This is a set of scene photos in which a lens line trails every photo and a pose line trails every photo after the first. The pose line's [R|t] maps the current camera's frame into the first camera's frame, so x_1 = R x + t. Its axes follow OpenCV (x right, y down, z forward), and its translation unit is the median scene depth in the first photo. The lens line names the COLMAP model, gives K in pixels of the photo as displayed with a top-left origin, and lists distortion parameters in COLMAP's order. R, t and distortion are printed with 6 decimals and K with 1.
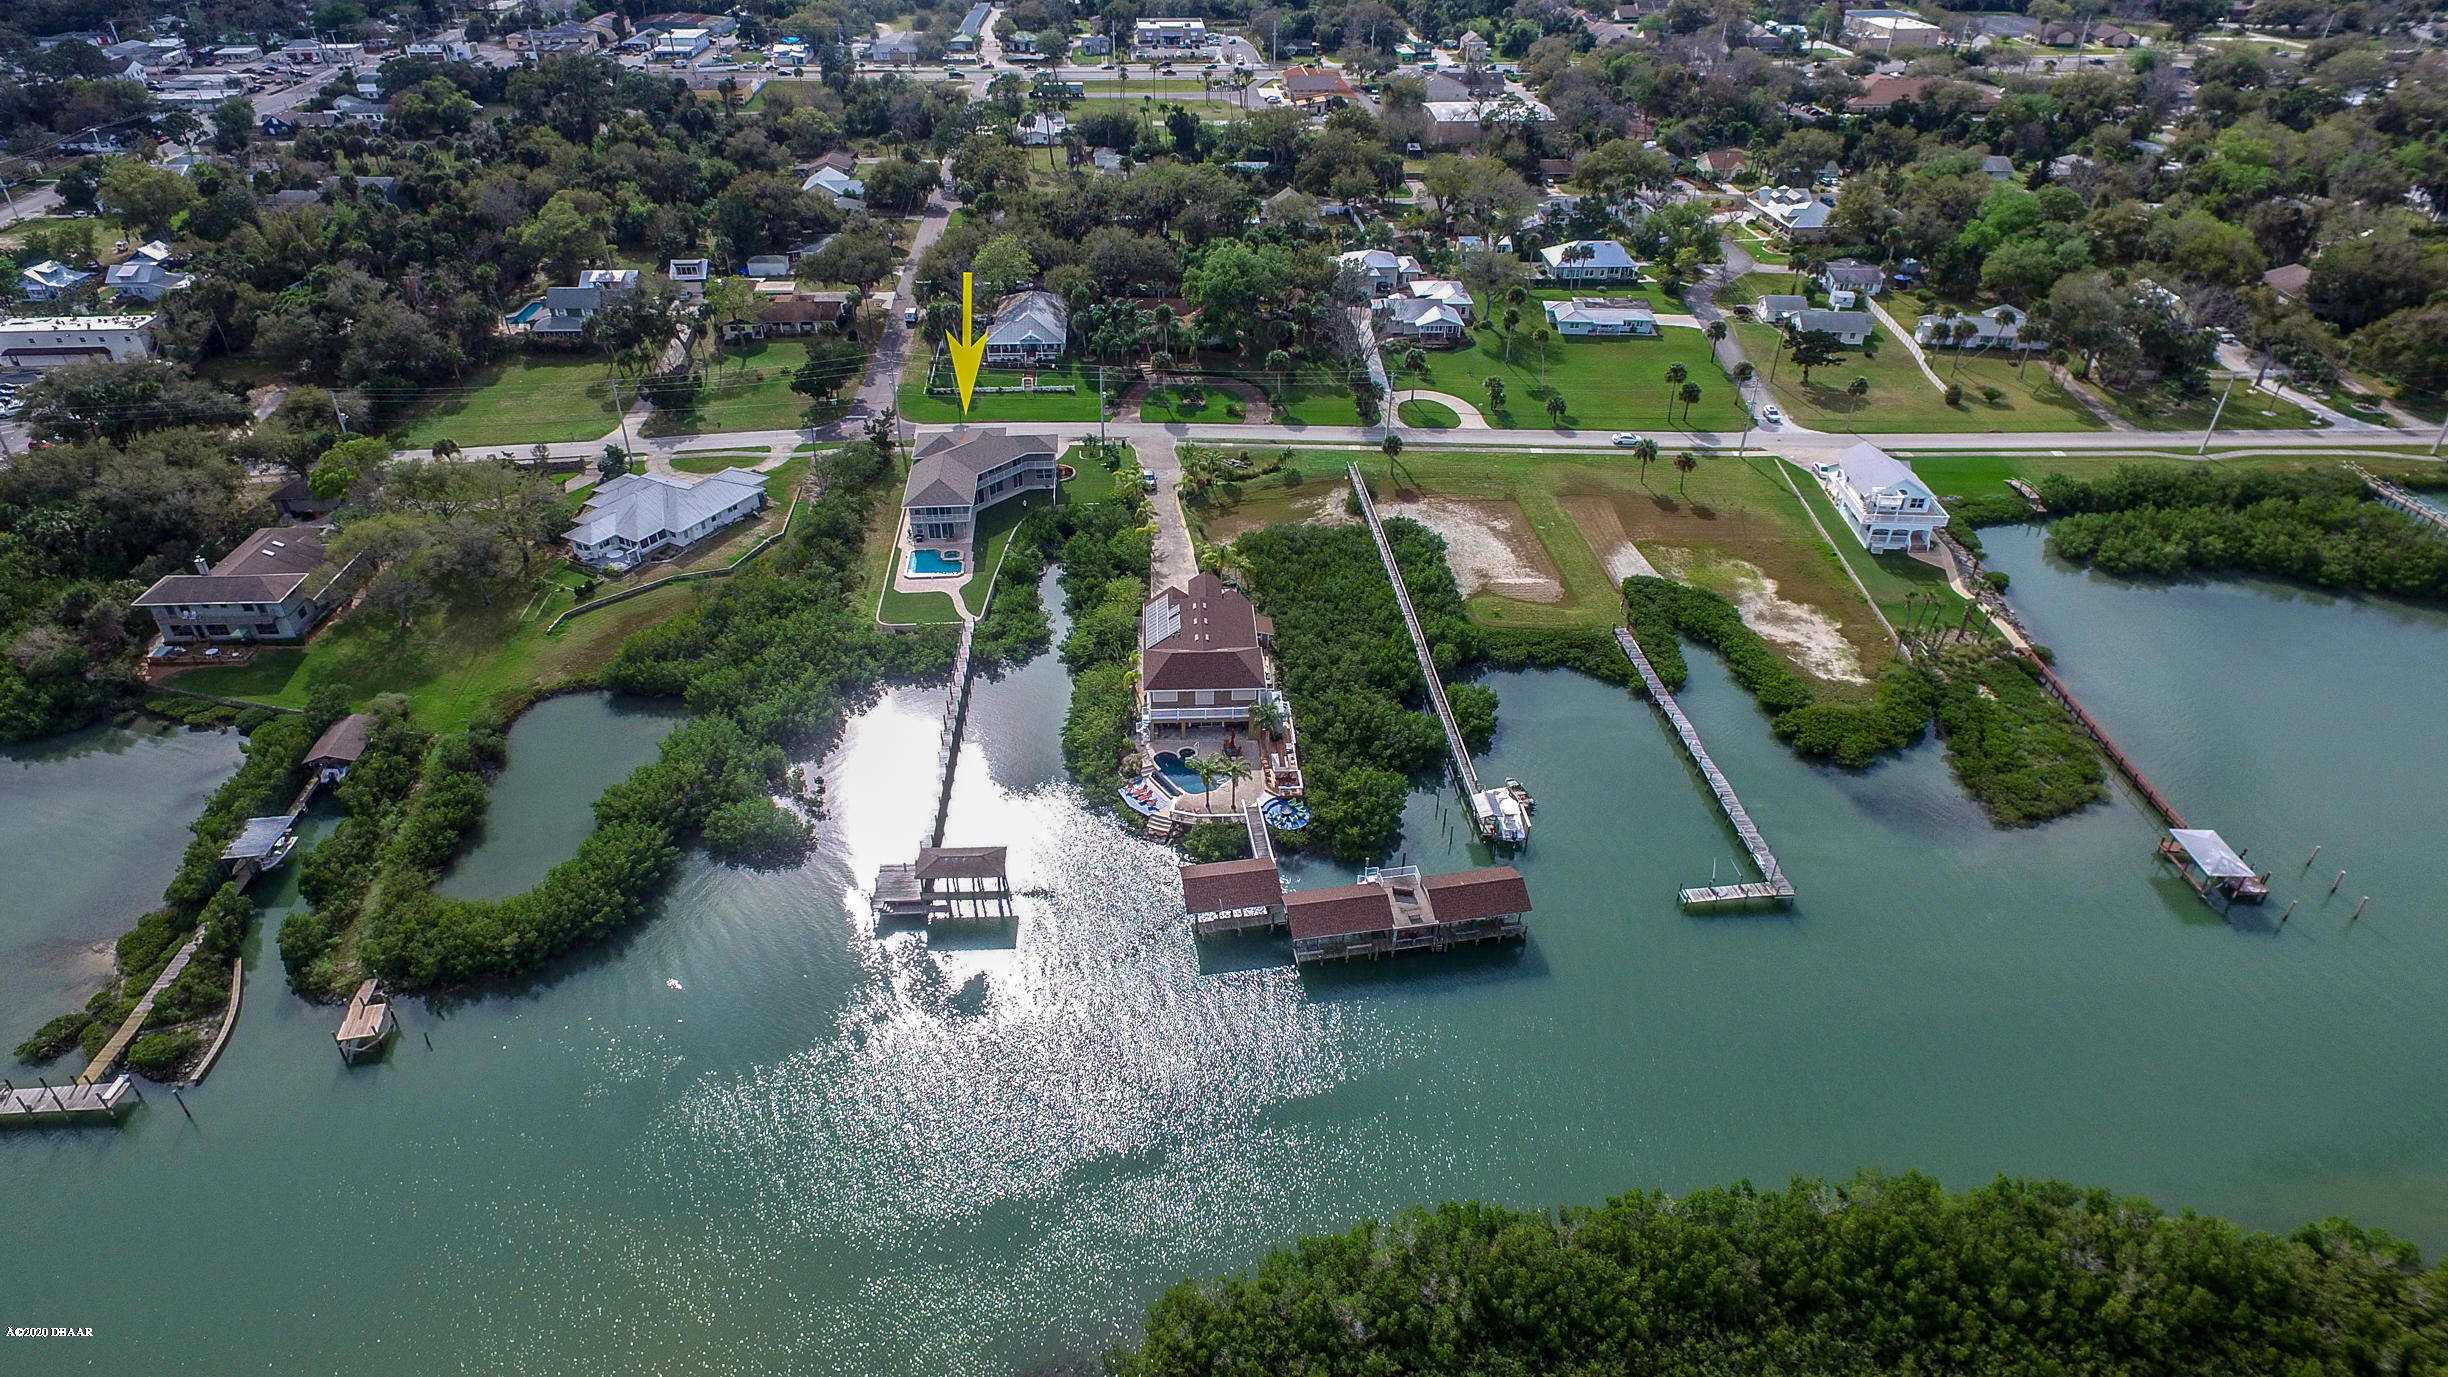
lens RADIAL K [[1379.1, 0, 1211.5], [0, 1379.1, 709.7], [0, 0, 1]] dist [0.003122, 0.000457]
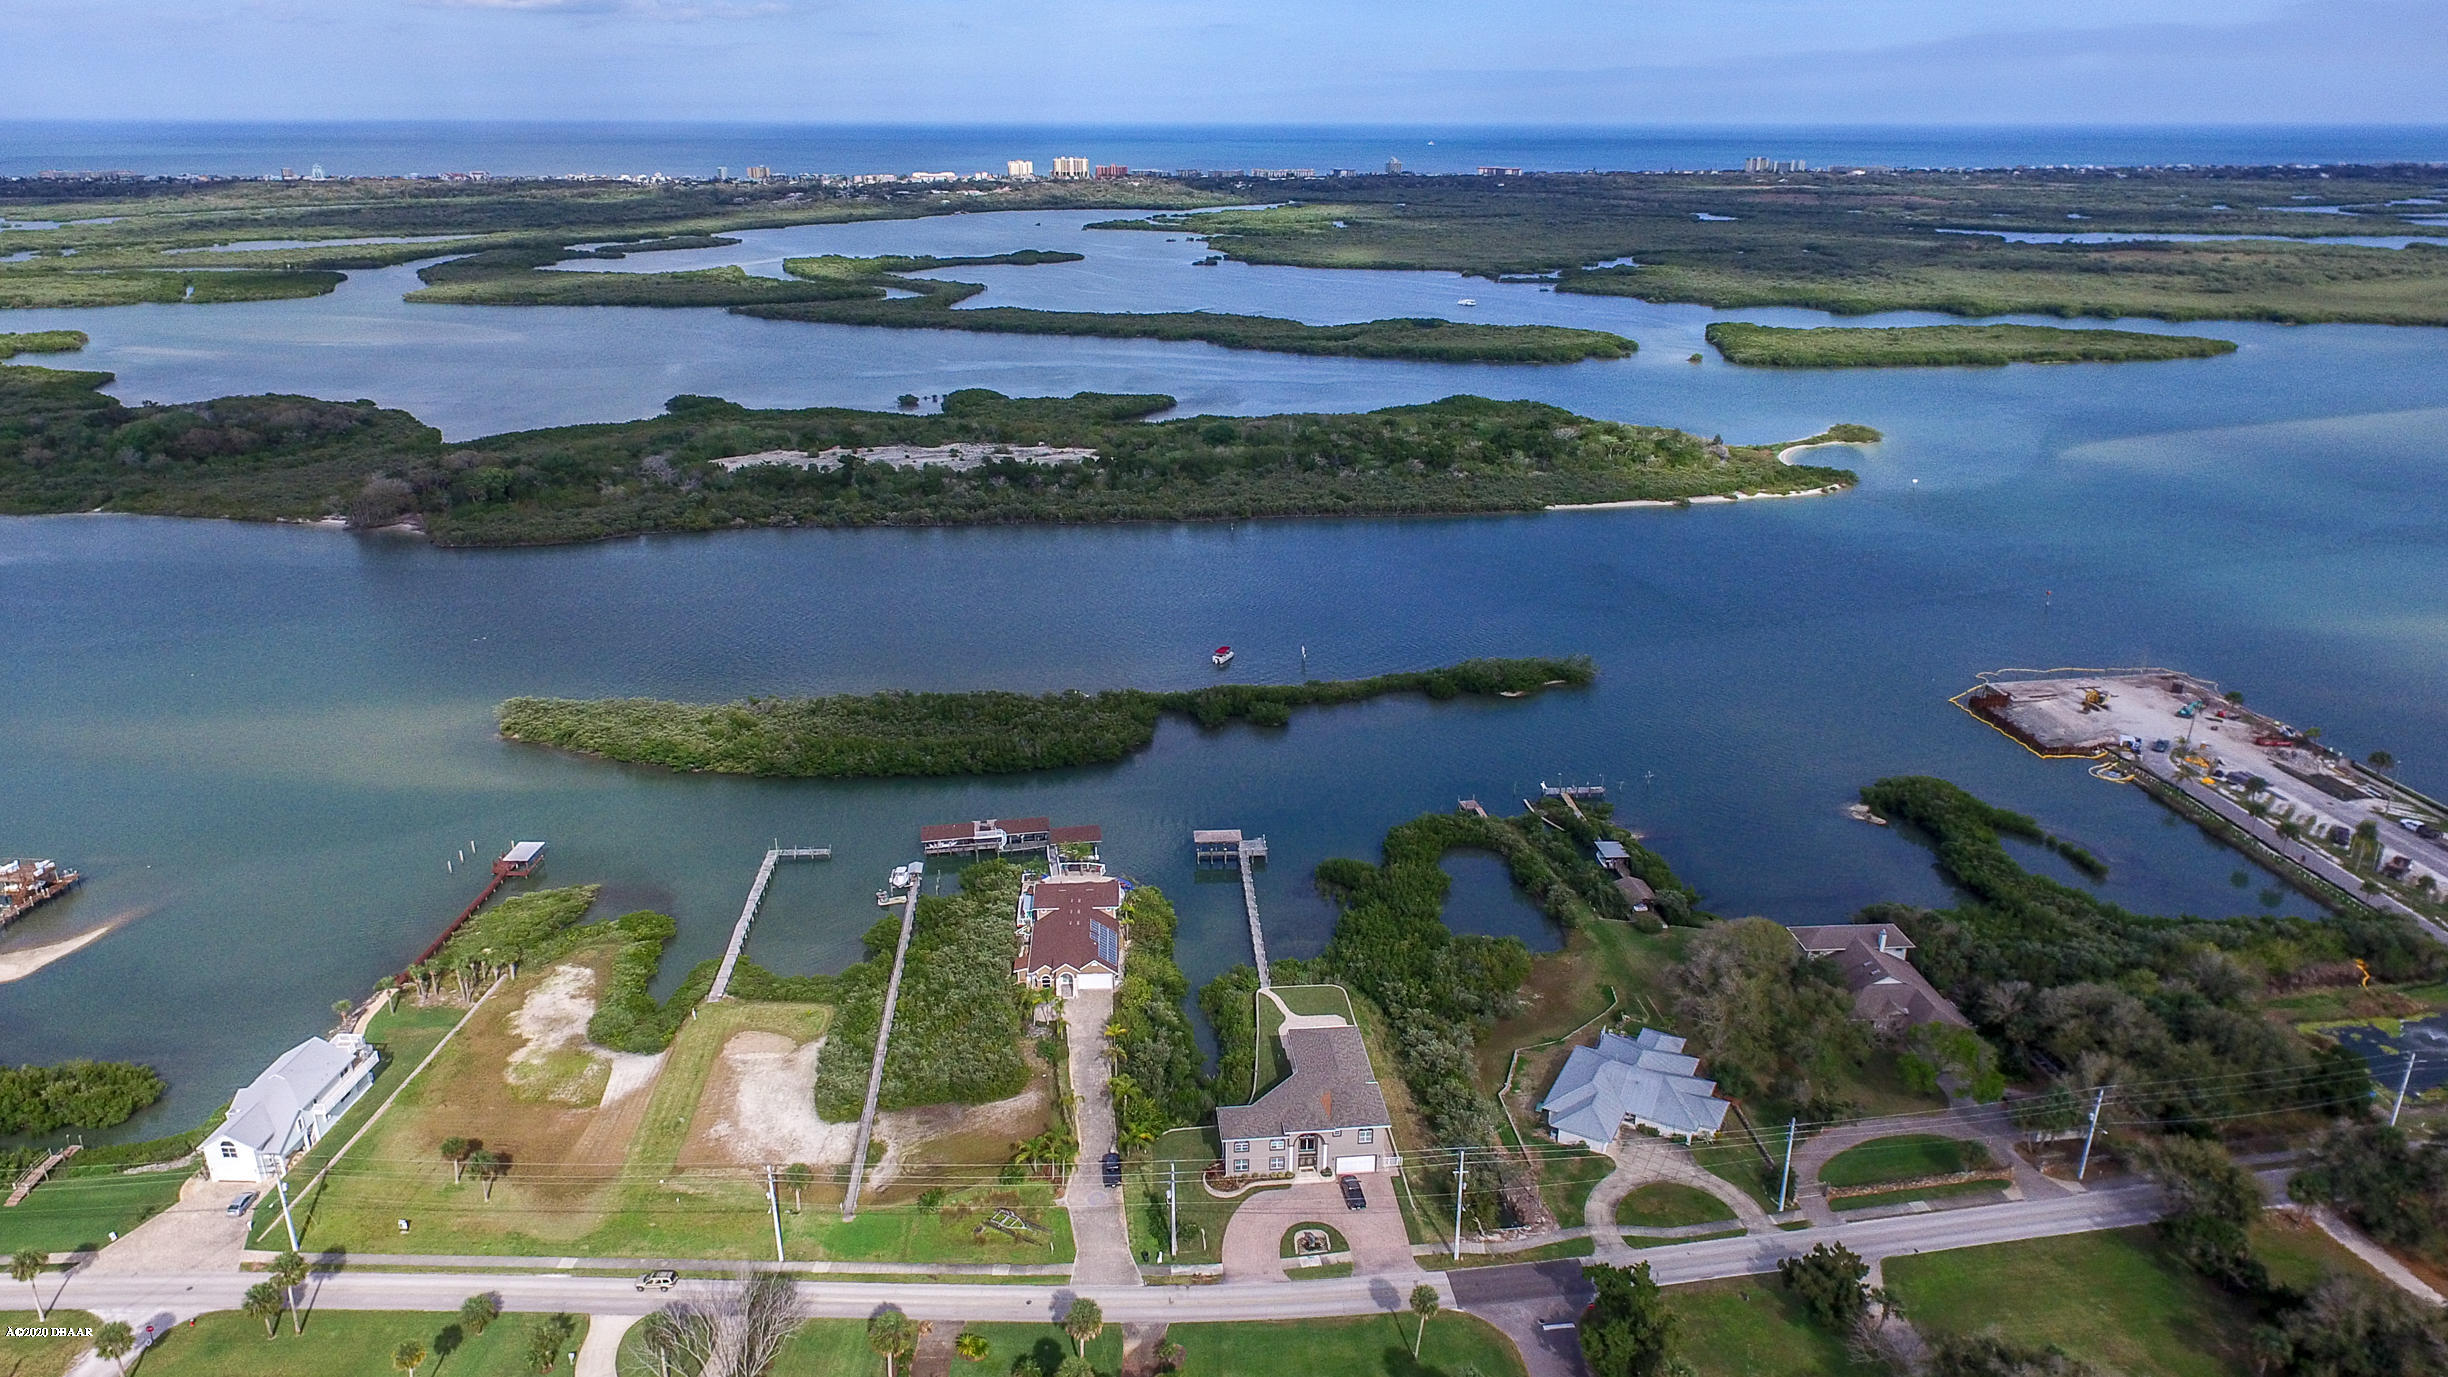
lens RADIAL K [[1533.4, 0, 1233.6], [0, 1533.4, 694.7], [0, 0, 1]] dist [0.003841, 0.002726]
pose [[-0.999699, 0.002118, -0.024459, -0.106966], [-0.018688, 0.580472, 0.814066, -1.189867], [0.015922, 0.814278, -0.580257, 1.441960]]
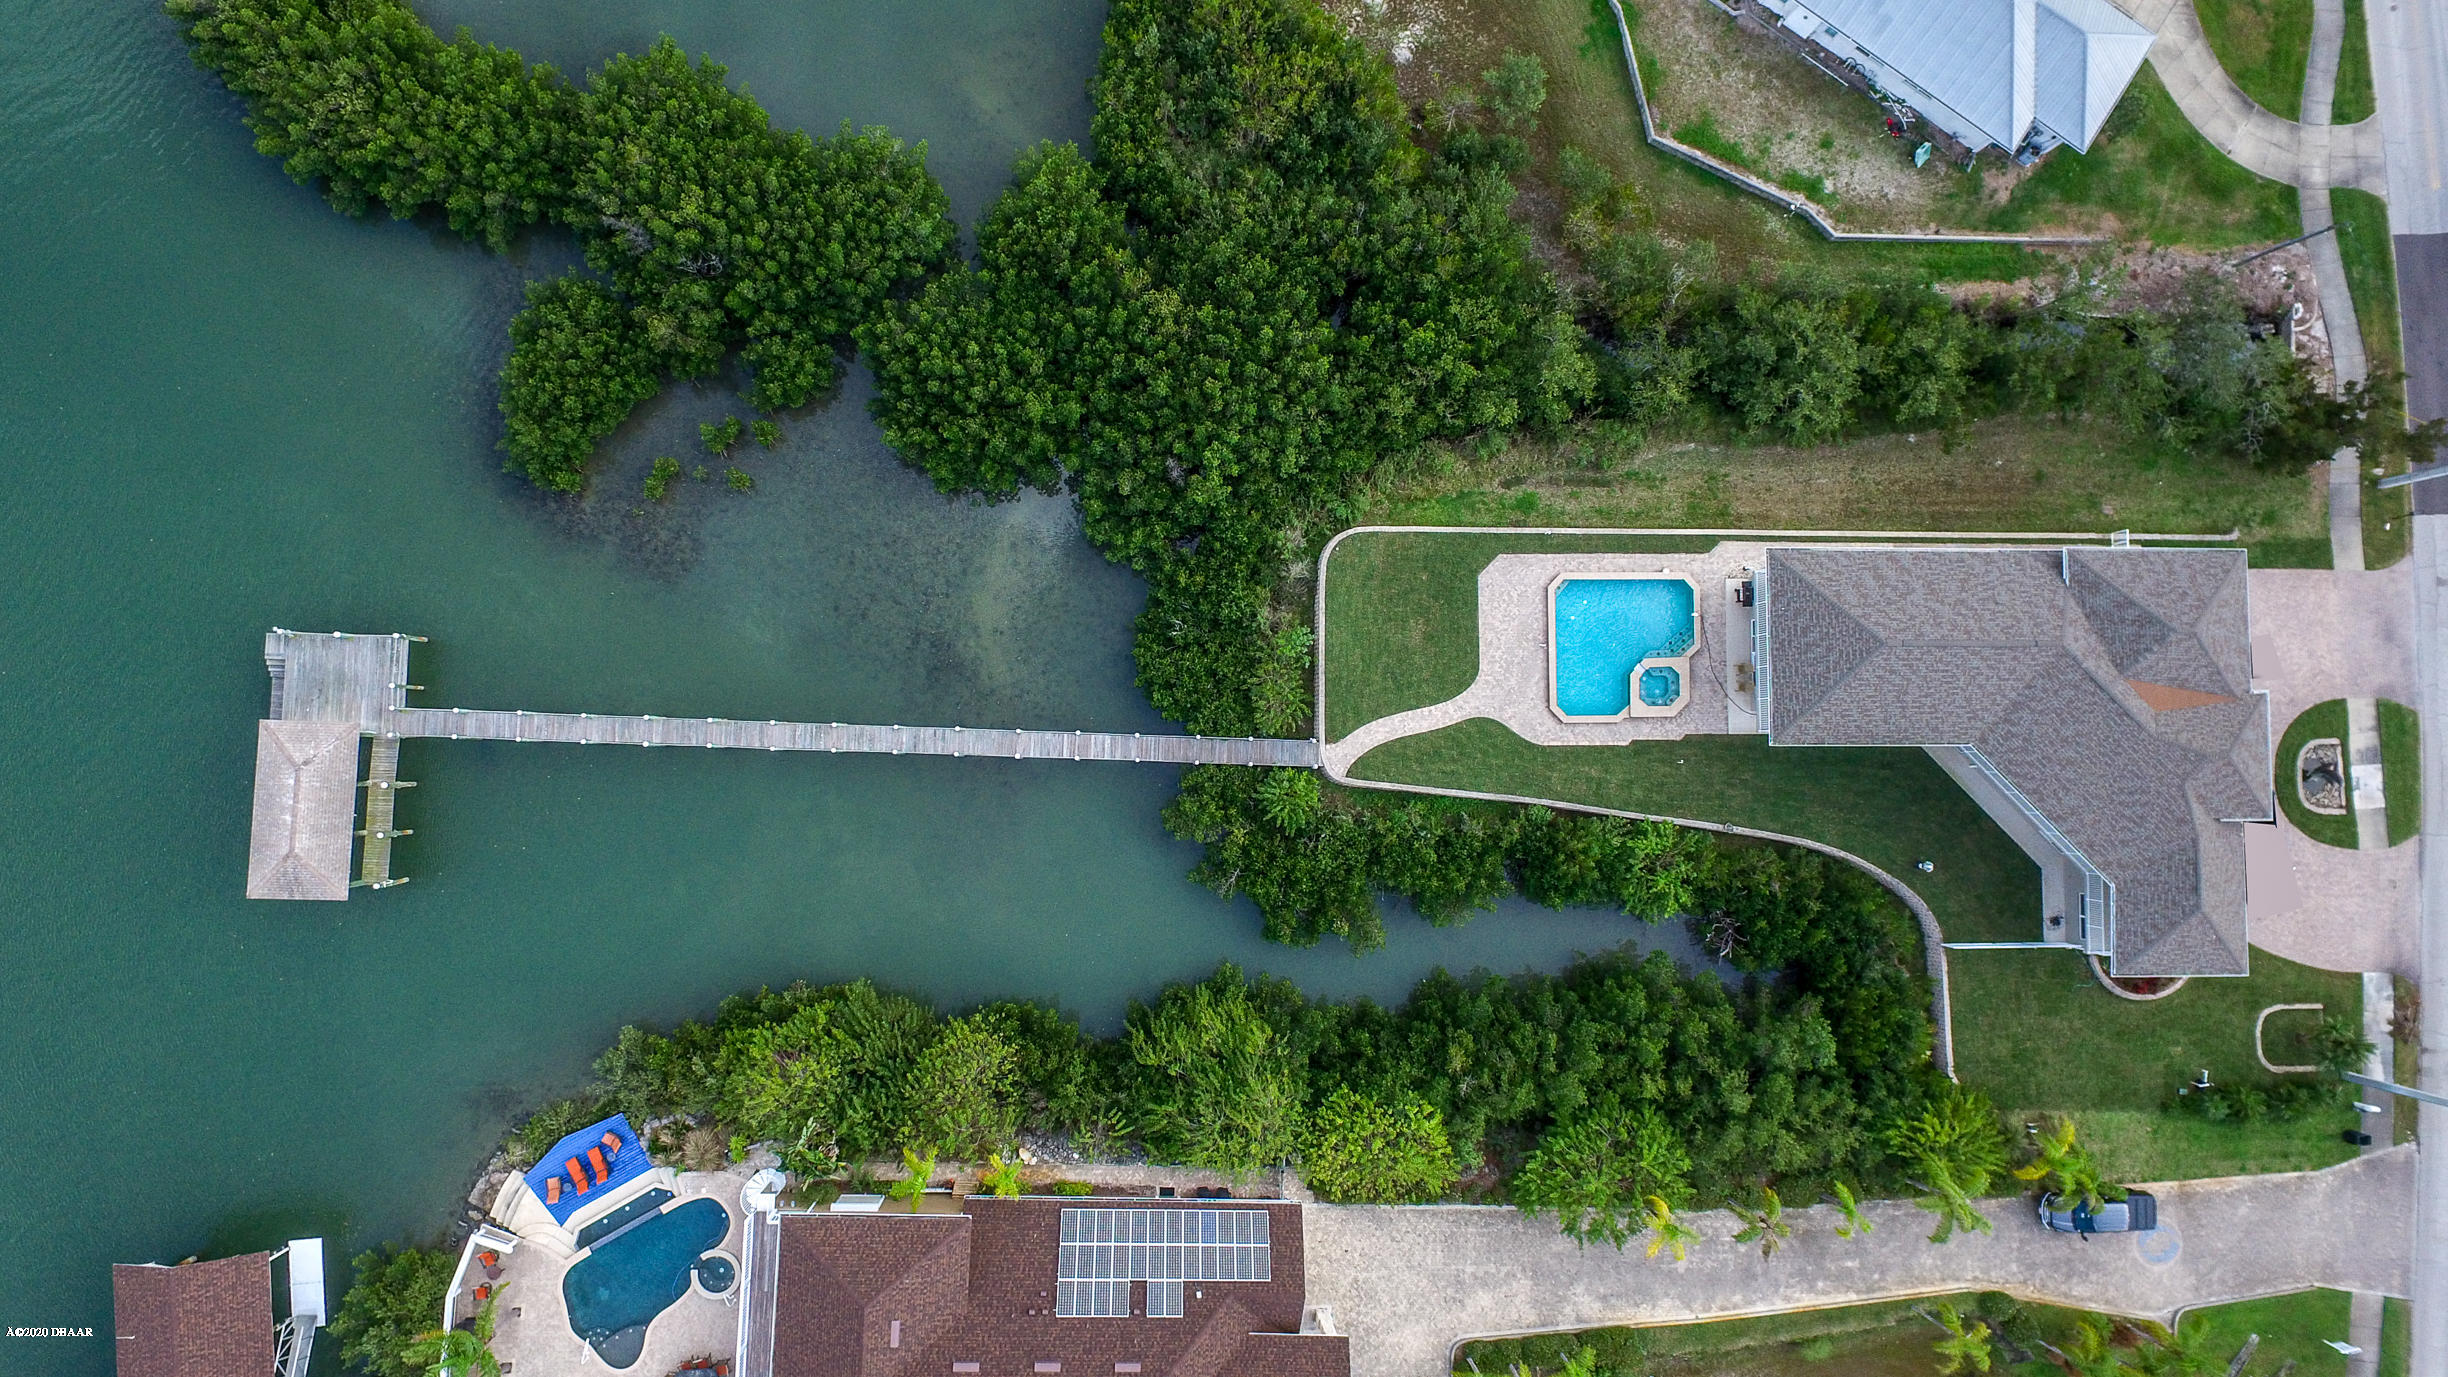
lens RADIAL K [[1450.6, 0, 1229.4], [0, 1450.6, 691.3], [0, 0, 1]] dist [0.006076, 0.000239]
pose [[-0.076572, 0.995465, -0.056445, -0.154357], [-0.620042, -0.003207, 0.784562, -0.353426], [0.780823, 0.095074, 0.617476, 0.655147]]
